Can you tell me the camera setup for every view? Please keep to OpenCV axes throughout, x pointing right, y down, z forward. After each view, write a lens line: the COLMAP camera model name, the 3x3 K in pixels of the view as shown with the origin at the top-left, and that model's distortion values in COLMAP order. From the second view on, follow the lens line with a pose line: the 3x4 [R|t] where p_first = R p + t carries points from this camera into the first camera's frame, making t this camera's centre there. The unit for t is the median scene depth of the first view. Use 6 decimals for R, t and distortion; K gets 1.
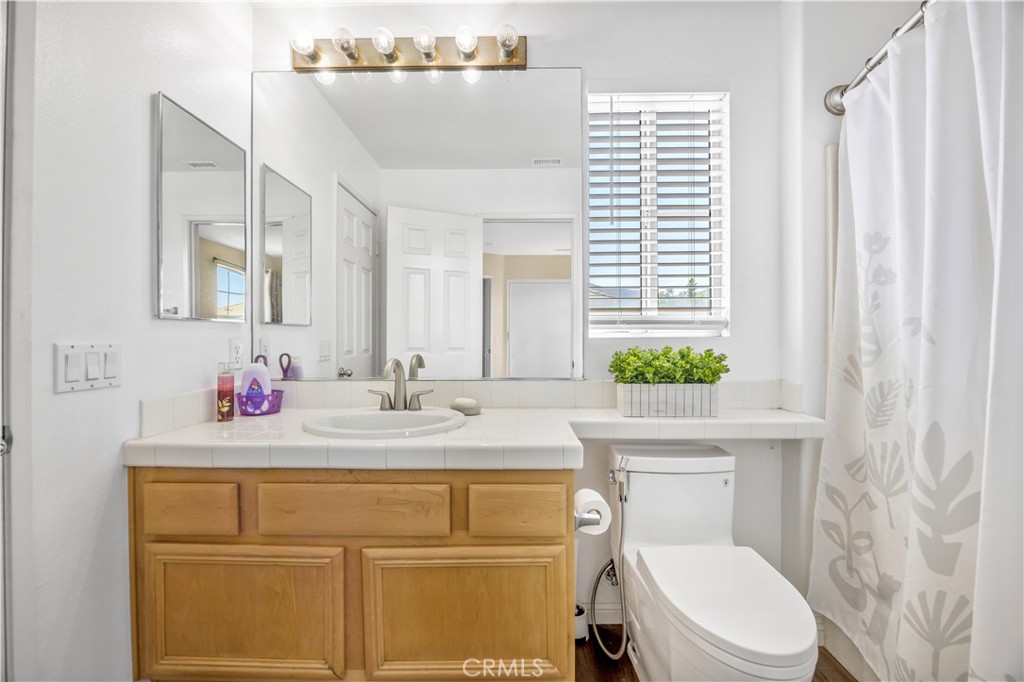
lens RADIAL K [[419.5, 0, 513.9], [0, 419.5, 337.7], [0, 0, 1]] dist [-0.012434, -0.000021]
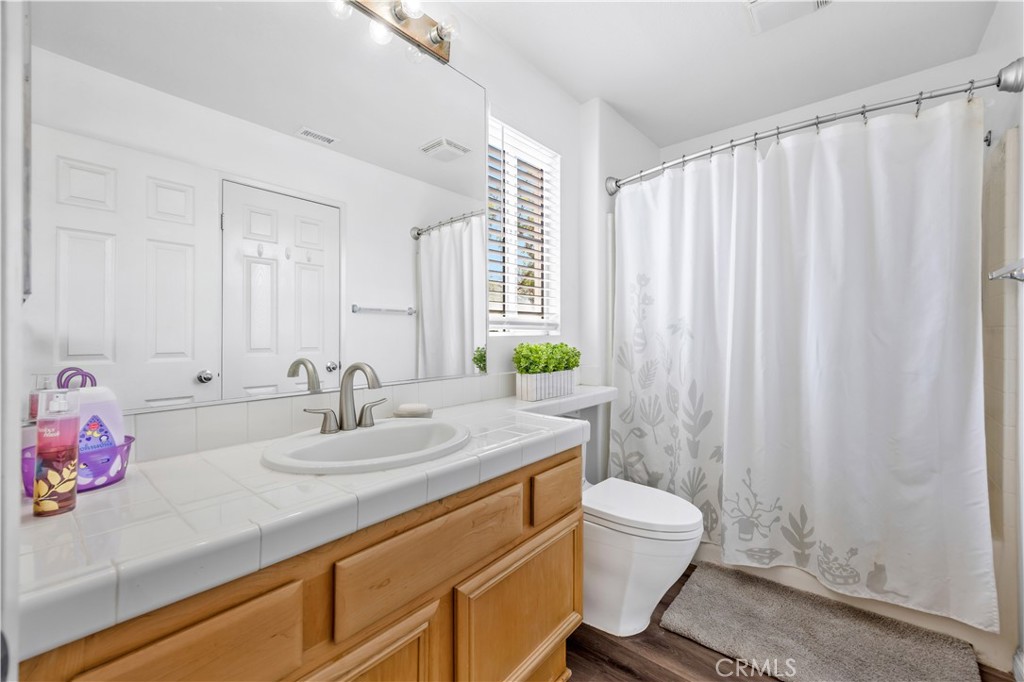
lens RADIAL K [[412.1, 0, 511.2], [0, 412.1, 335.7], [0, 0, 1]] dist [0.002581, 0.000388]
pose [[0.645153, -0.001020, 0.764053, -0.710659], [0.004142, 0.999989, -0.002163, 0.001336], [-0.764042, 0.004561, 0.645150, 0.295129]]
